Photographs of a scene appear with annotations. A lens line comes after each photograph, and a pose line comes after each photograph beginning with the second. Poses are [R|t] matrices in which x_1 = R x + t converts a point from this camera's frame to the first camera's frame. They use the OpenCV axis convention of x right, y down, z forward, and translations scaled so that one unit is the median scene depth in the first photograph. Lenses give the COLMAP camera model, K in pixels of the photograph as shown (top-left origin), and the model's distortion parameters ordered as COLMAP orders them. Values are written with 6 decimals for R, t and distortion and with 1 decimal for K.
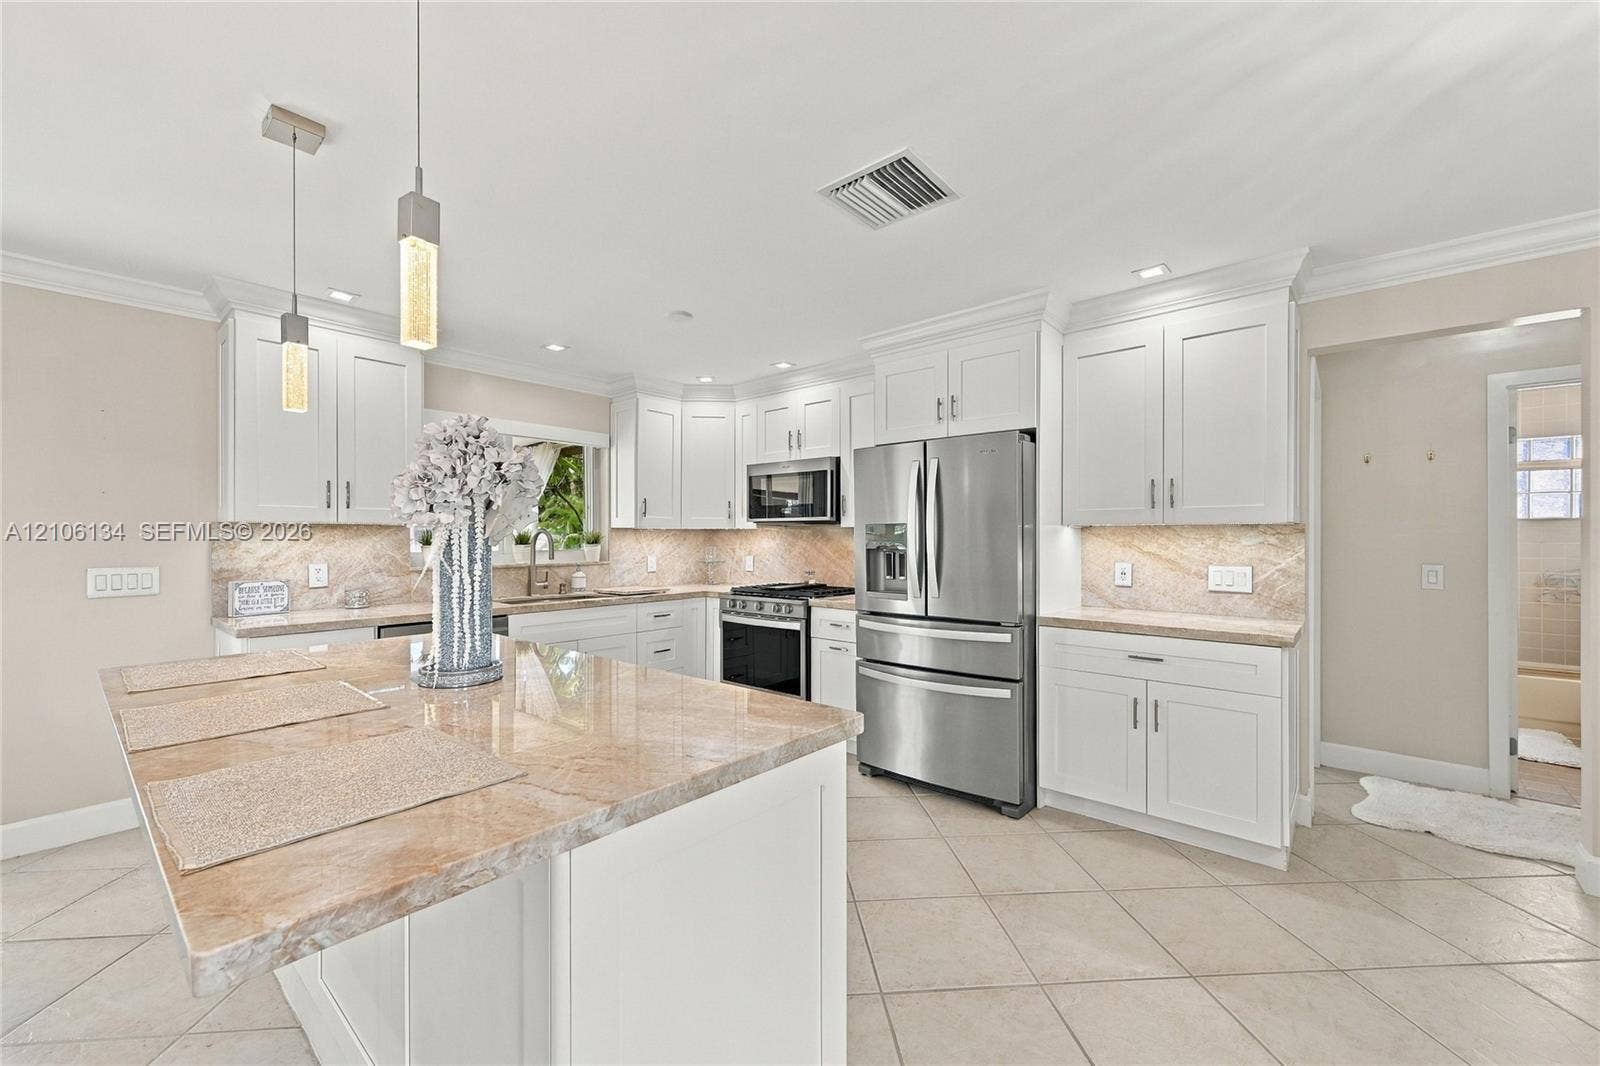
lens RADIAL K [[638.6, 0, 804.4], [0, 638.6, 538.5], [0, 0, 1]] dist [0.000591, 0.000115]
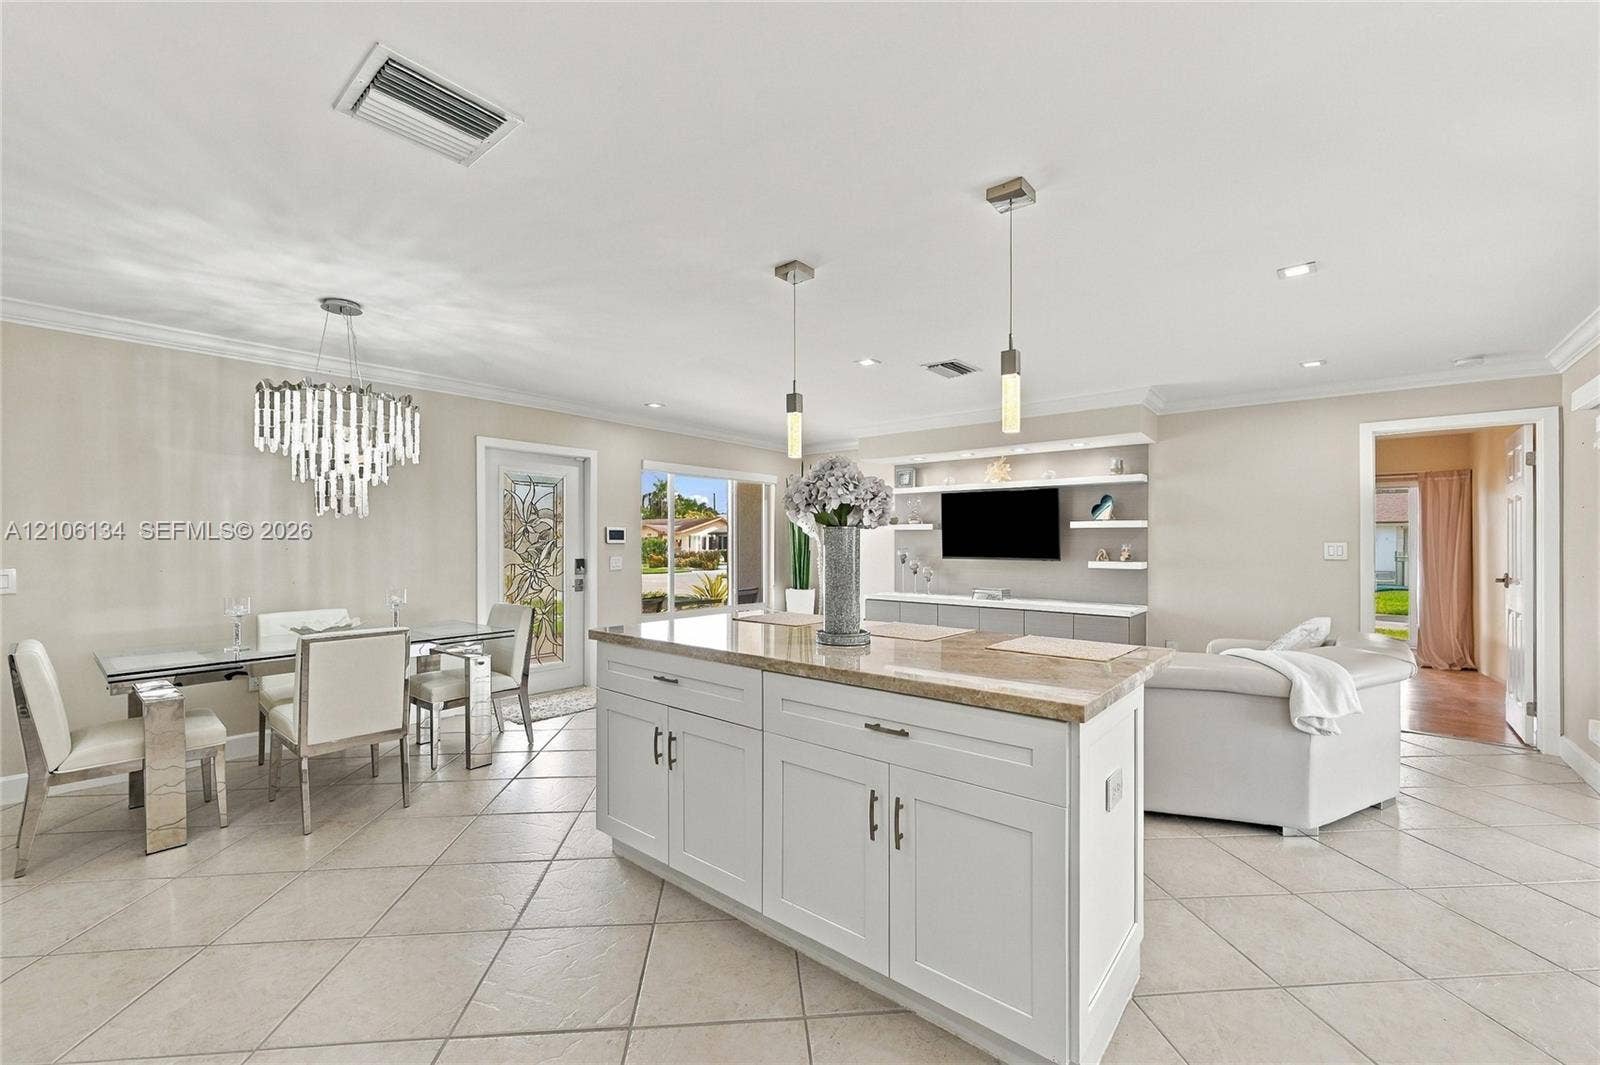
lens RADIAL K [[638.6, 0, 804.4], [0, 638.6, 538.0], [0, 0, 1]] dist [0.000591, 0.000115]
pose [[-0.999886, 0.001032, -0.015089, -0.218801], [0.001096, 0.999990, -0.004247, 0.002118], [0.015084, -0.004263, -0.999877, 1.185196]]
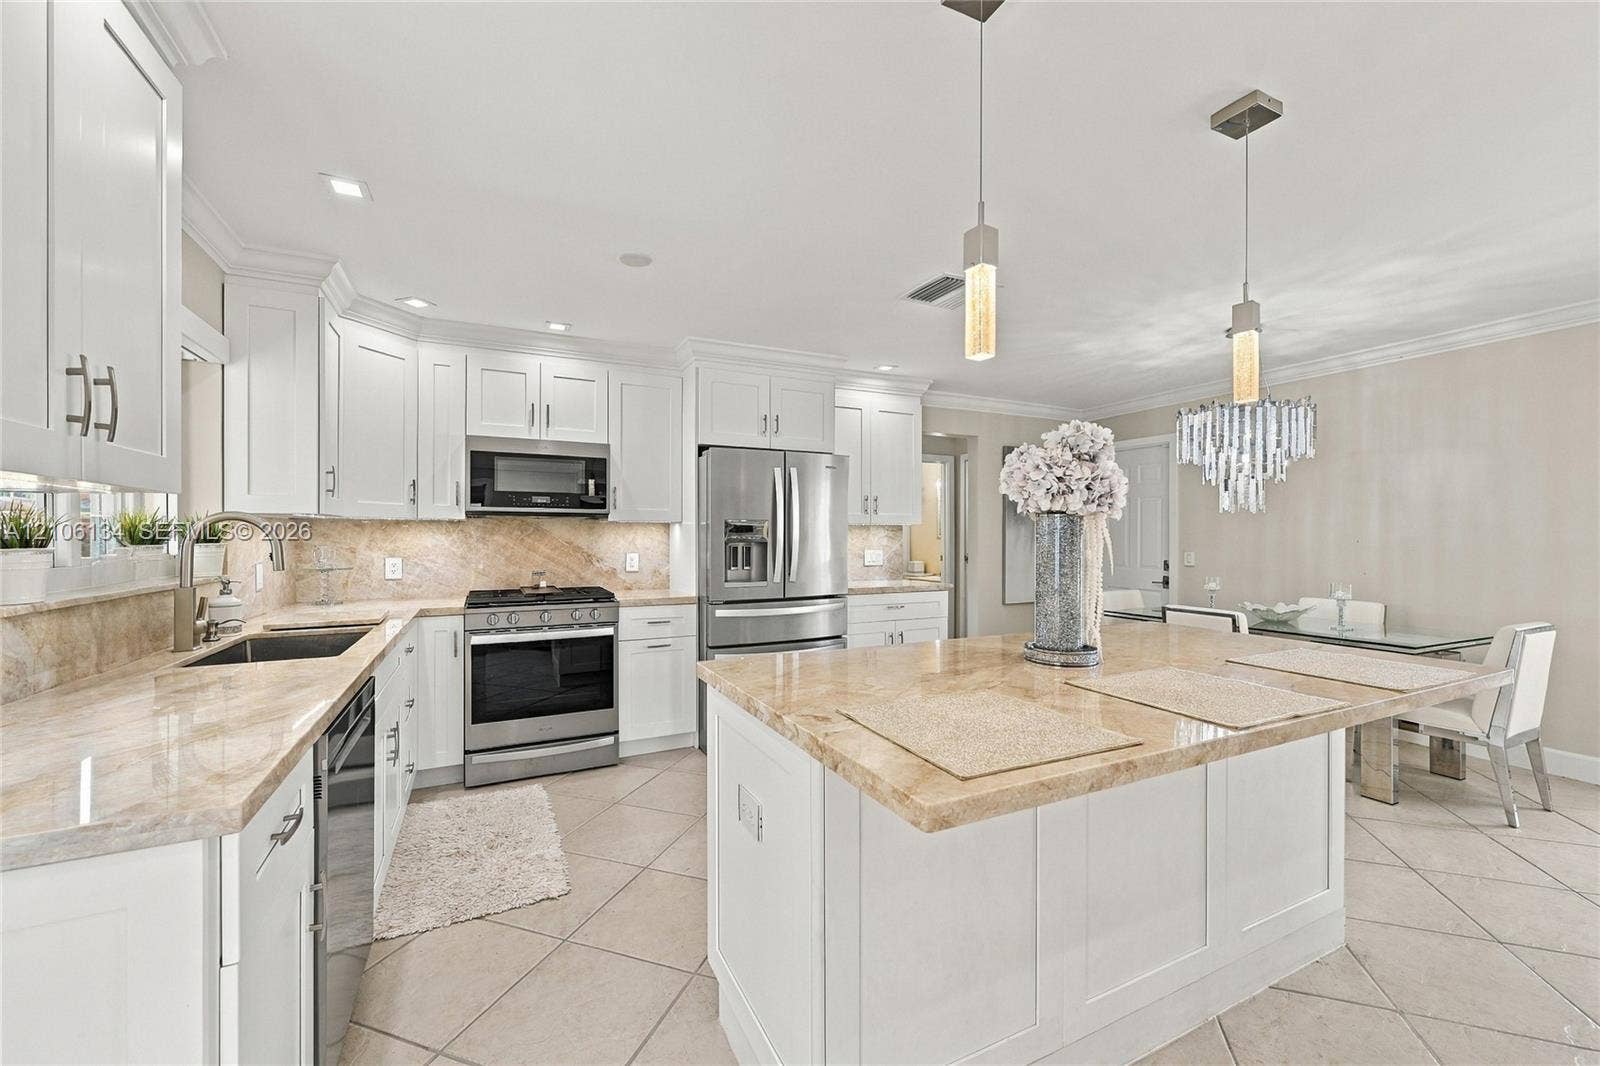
lens RADIAL K [[627.8, 0, 800.0], [0, 627.8, 533.0], [0, 0, 1]] dist [0.001193, 0.000208]
pose [[0.400217, 0.002737, 0.916416, -0.849403], [0.000661, 0.999994, -0.003275, 0.004110], [-0.916420, 0.001916, 0.400213, 0.484845]]
